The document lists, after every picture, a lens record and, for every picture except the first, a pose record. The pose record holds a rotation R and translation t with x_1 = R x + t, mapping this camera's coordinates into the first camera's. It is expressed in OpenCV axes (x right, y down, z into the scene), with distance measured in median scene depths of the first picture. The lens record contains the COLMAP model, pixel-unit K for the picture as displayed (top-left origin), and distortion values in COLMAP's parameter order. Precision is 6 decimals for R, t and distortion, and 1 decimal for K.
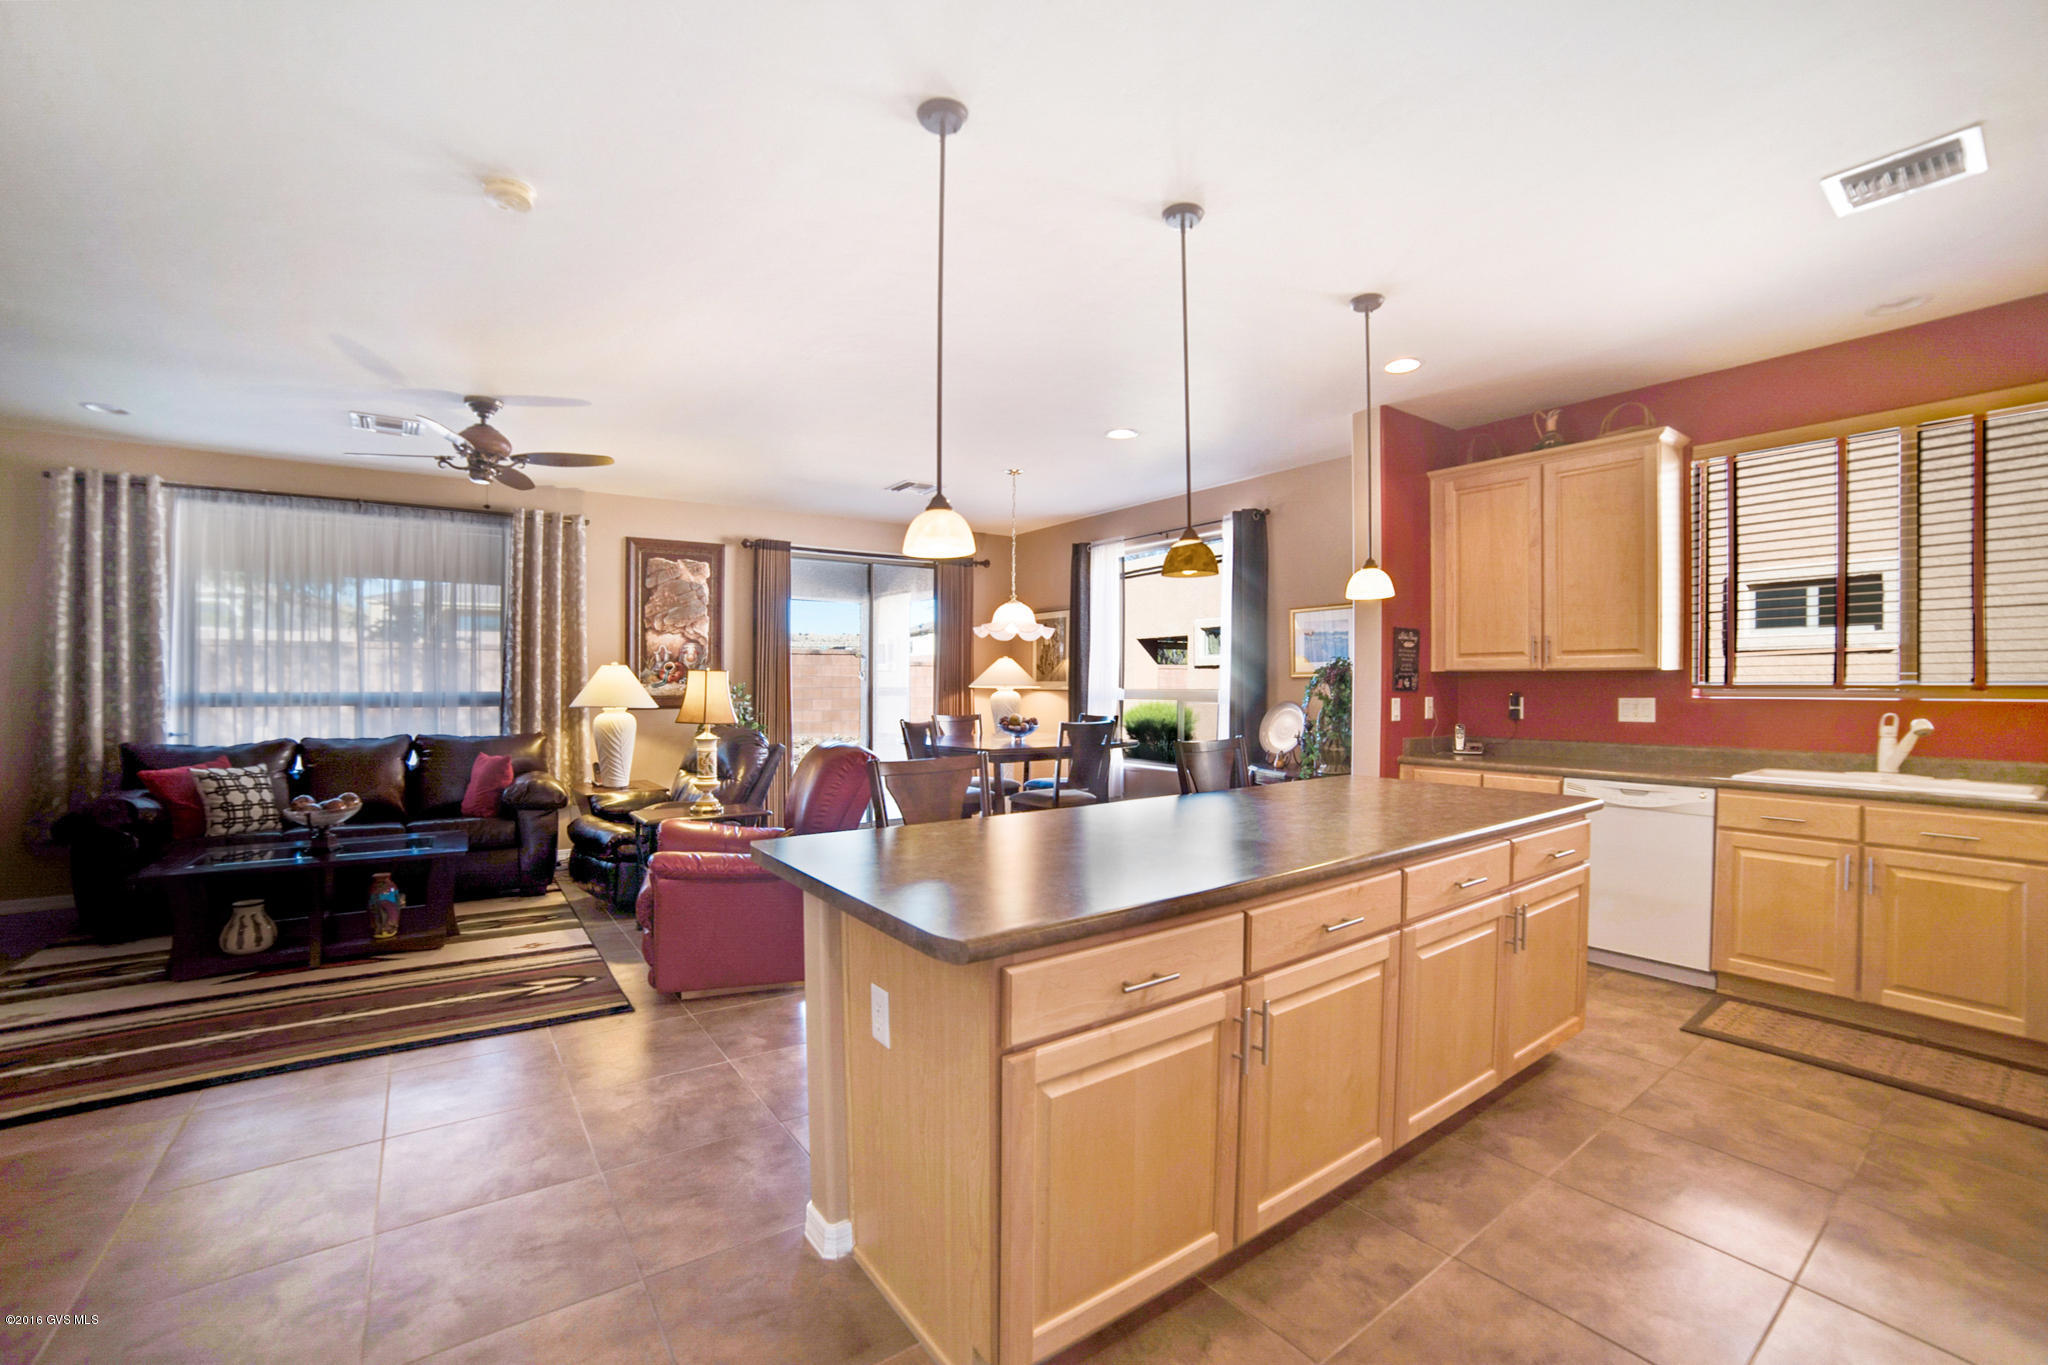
lens RADIAL K [[862.0, 0, 1001.0], [0, 862.0, 686.6], [0, 0, 1]] dist [-0.108018, 0.039003]
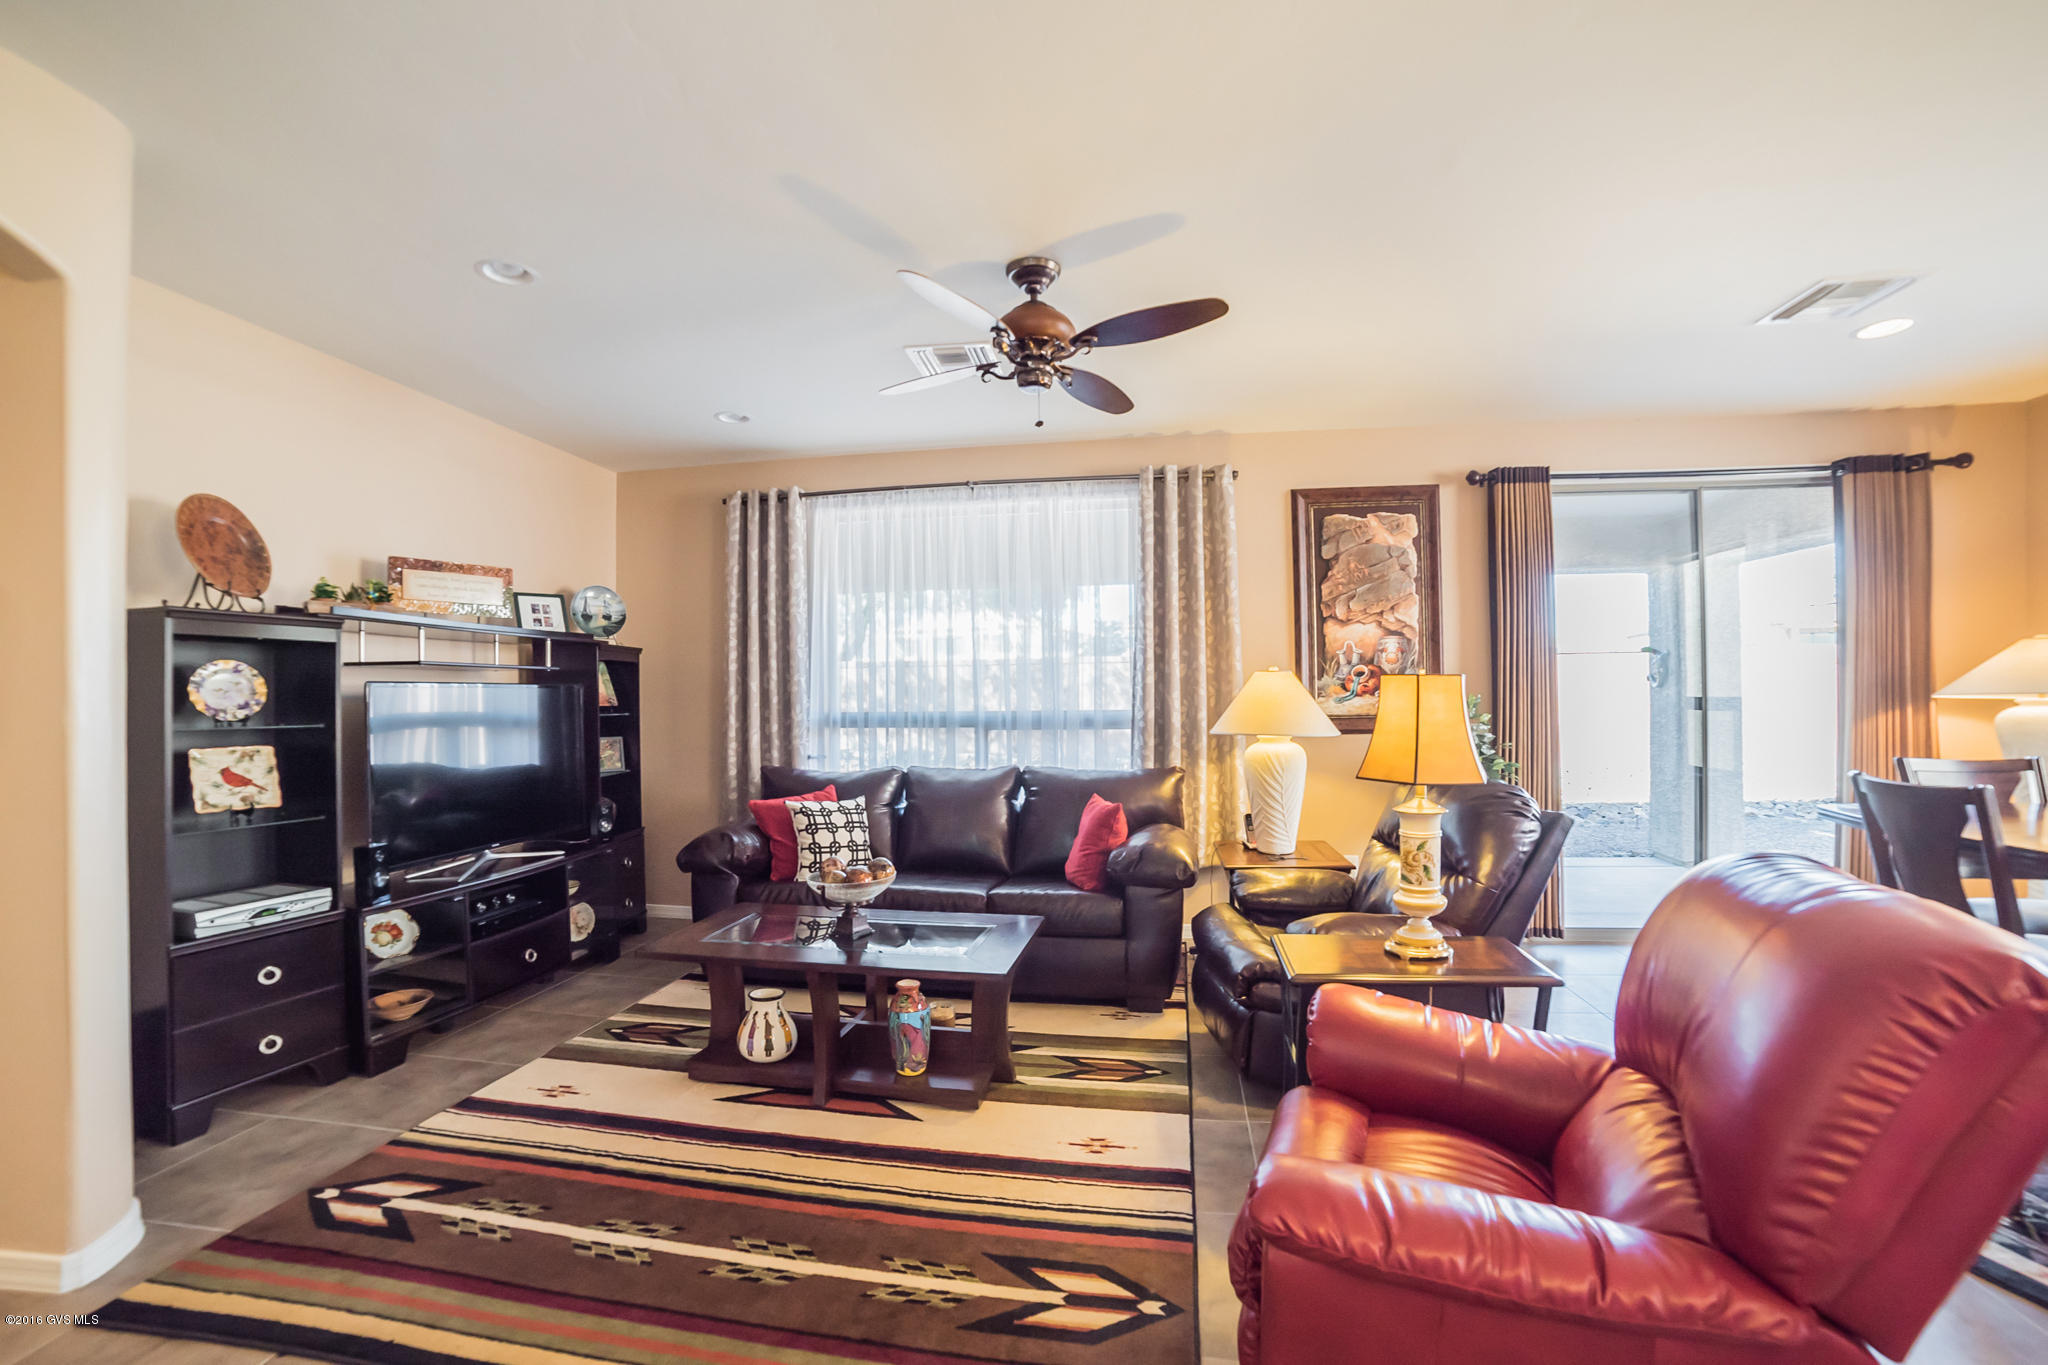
lens RADIAL K [[862.0, 0, 1001.0], [0, 862.0, 686.6], [0, 0, 1]] dist [-0.108018, 0.039003]
pose [[0.702616, -0.017081, -0.711364, -0.147626], [0.007821, 0.999837, -0.016283, -0.004879], [0.711526, 0.005877, 0.702635, 0.425345]]
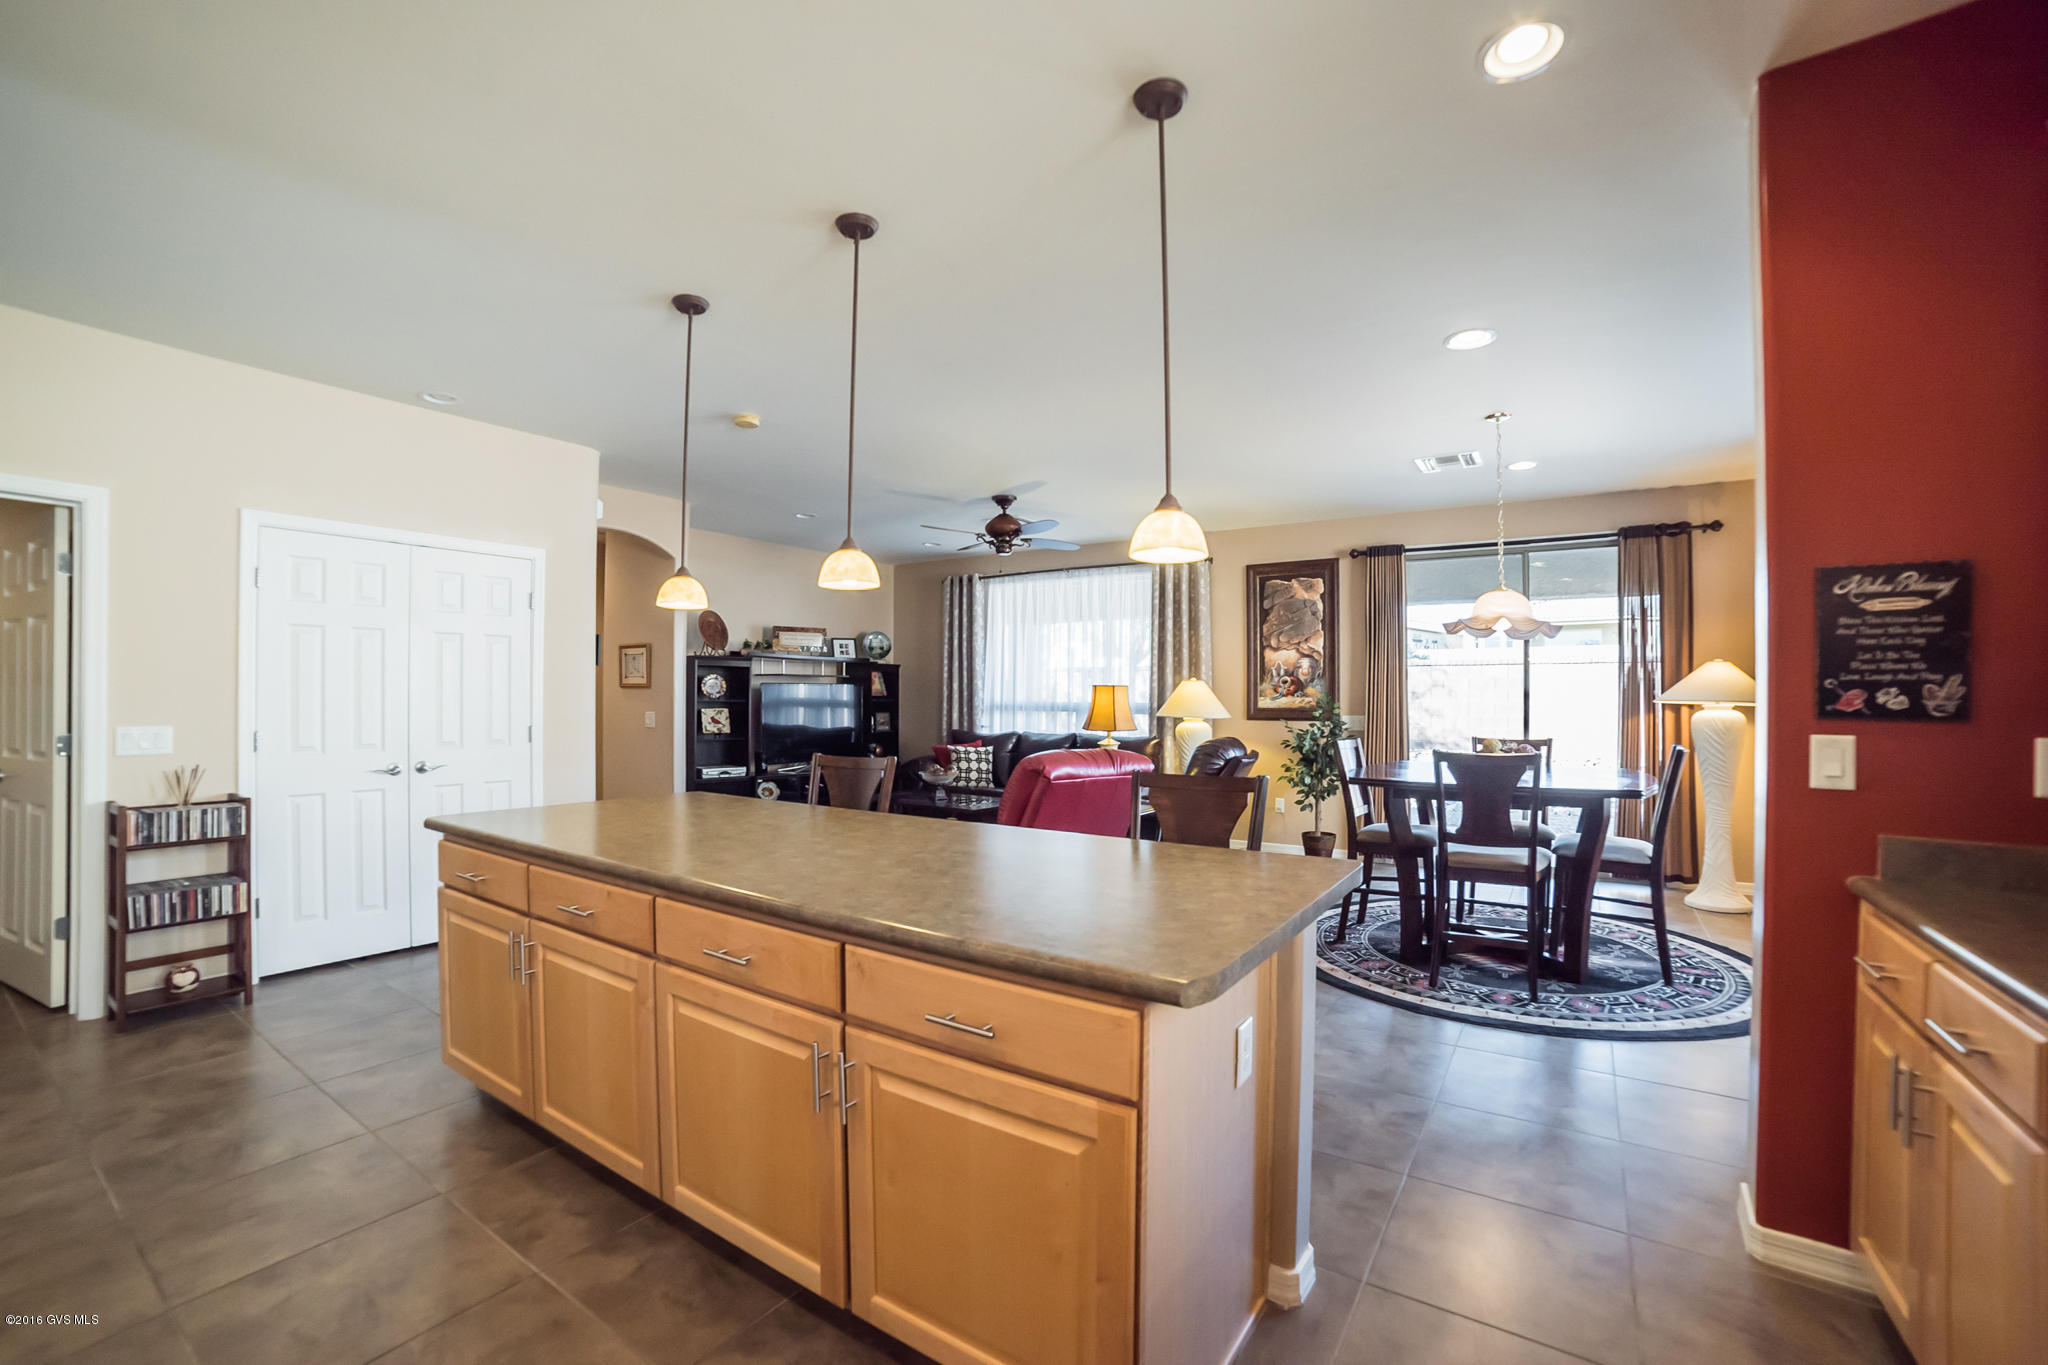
lens RADIAL K [[835.4, 0, 1021.7], [0, 835.4, 670.0], [0, 0, 1]] dist [-0.137334, 0.053393]
pose [[0.355557, -0.026806, -0.934270, 0.592152], [-0.008670, 0.999451, -0.031976, -0.002258], [0.934615, 0.019469, 0.355129, 0.429396]]
